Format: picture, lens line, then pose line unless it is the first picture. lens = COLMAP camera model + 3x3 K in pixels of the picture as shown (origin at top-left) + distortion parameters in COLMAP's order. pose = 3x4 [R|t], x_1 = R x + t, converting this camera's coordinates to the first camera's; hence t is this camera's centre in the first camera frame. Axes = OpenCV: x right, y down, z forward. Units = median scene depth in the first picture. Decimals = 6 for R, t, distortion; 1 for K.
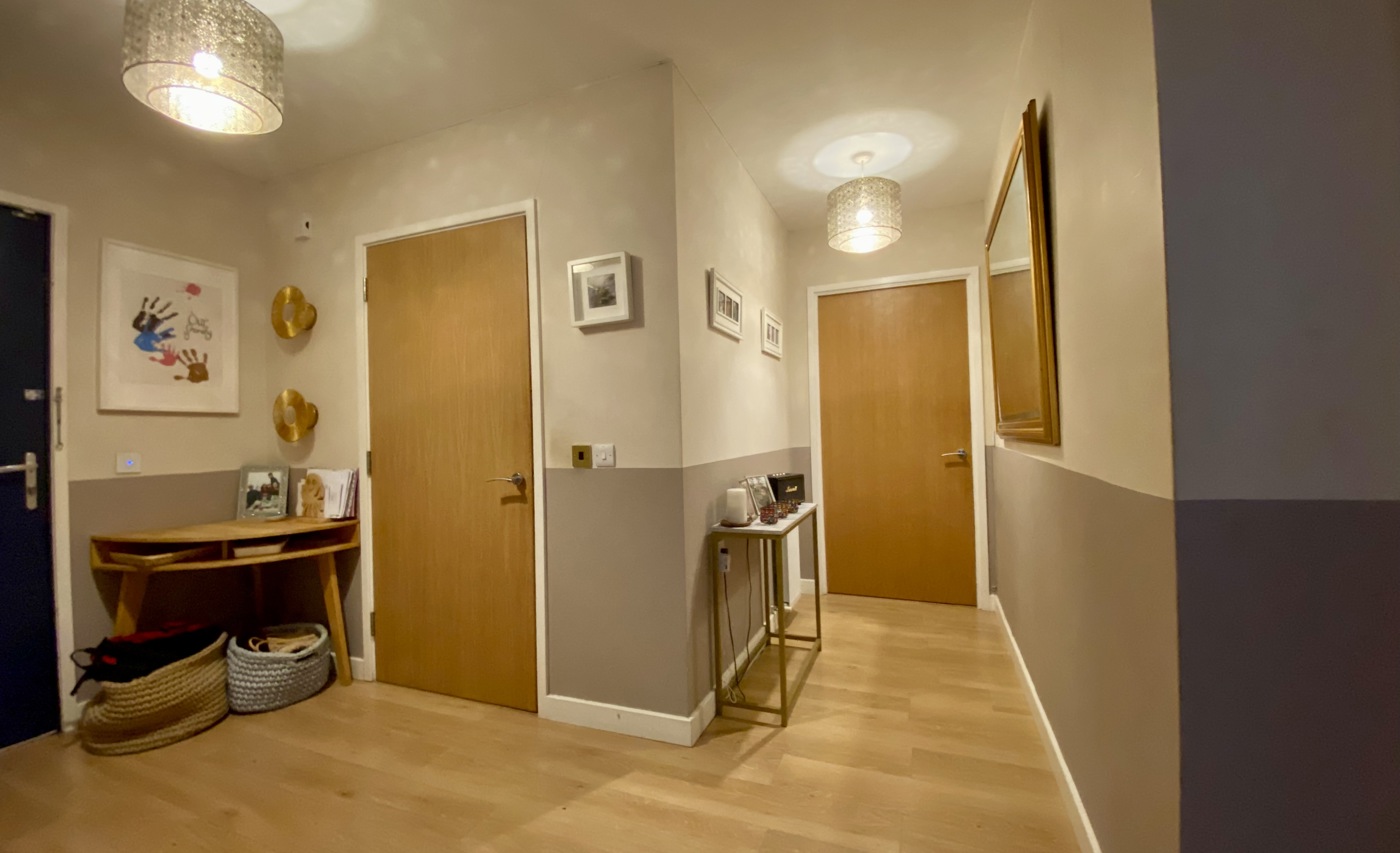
lens RADIAL K [[570.6, 0, 696.0], [0, 570.6, 422.4], [0, 0, 1]] dist [0.058987, -0.039228]
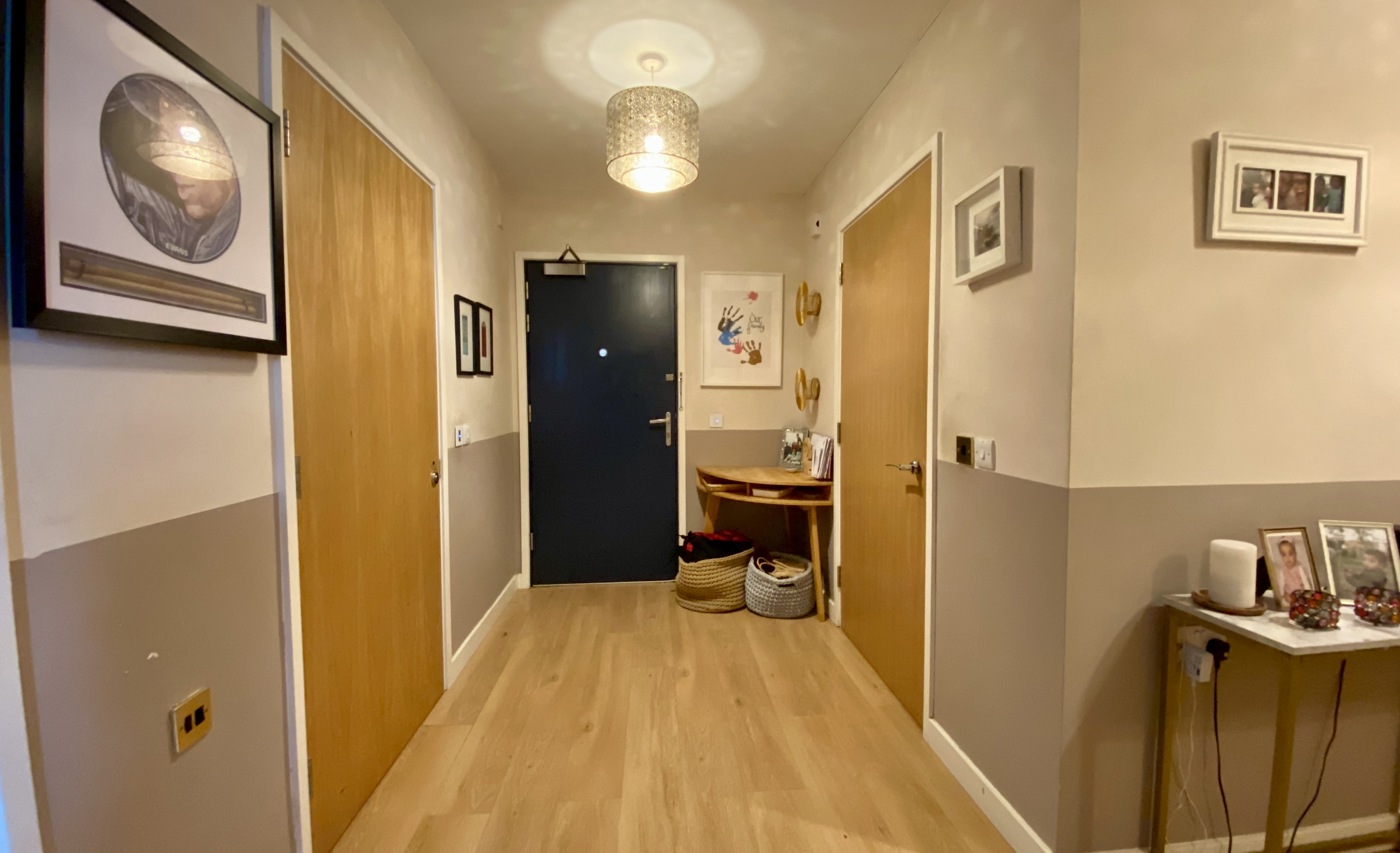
lens RADIAL K [[570.6, 0, 696.0], [0, 570.6, 422.4], [0, 0, 1]] dist [0.058987, -0.039228]
pose [[0.441347, 0.066427, -0.894875, 0.324749], [0.006604, 0.996989, 0.077264, -0.040858], [0.897312, -0.040010, 0.439579, 0.305211]]
